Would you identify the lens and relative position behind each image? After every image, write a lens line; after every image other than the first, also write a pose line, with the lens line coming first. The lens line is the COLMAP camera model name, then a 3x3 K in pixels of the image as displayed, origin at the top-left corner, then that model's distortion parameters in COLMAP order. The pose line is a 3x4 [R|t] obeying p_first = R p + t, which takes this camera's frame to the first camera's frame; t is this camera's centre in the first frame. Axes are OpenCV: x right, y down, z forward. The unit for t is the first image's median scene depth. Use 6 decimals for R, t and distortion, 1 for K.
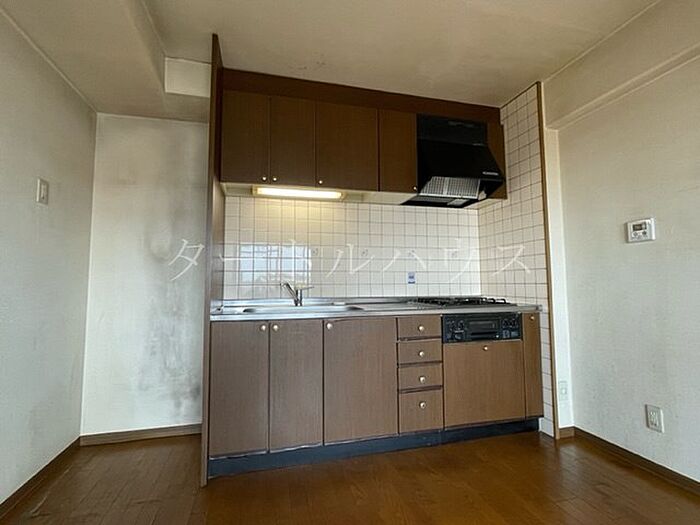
lens RADIAL K [[328.7, 0, 350.0], [0, 328.7, 262.5], [0, 0, 1]] dist [0.000599, 0.000047]
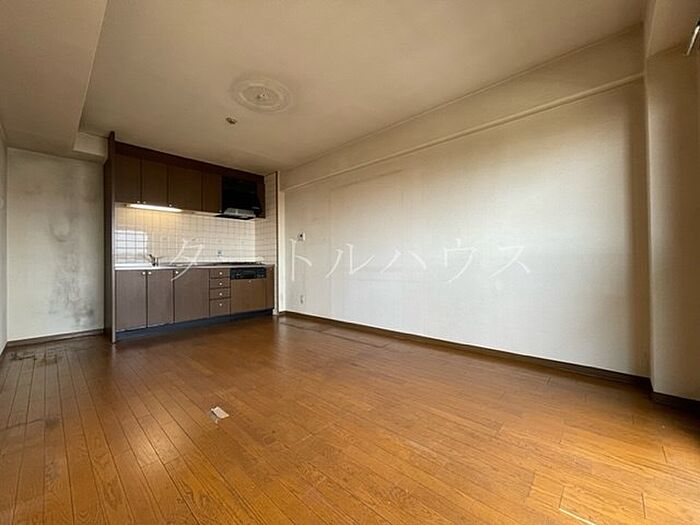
lens RADIAL K [[286.6, 0, 350.0], [0, 286.6, 262.5], [0, 0, 1]] dist [-0.009685, 0.000542]
pose [[0.850541, -0.002497, 0.525902, -0.068985], [-0.029692, 0.998166, 0.052761, -0.015088], [-0.525069, -0.060491, 0.848907, -1.102310]]
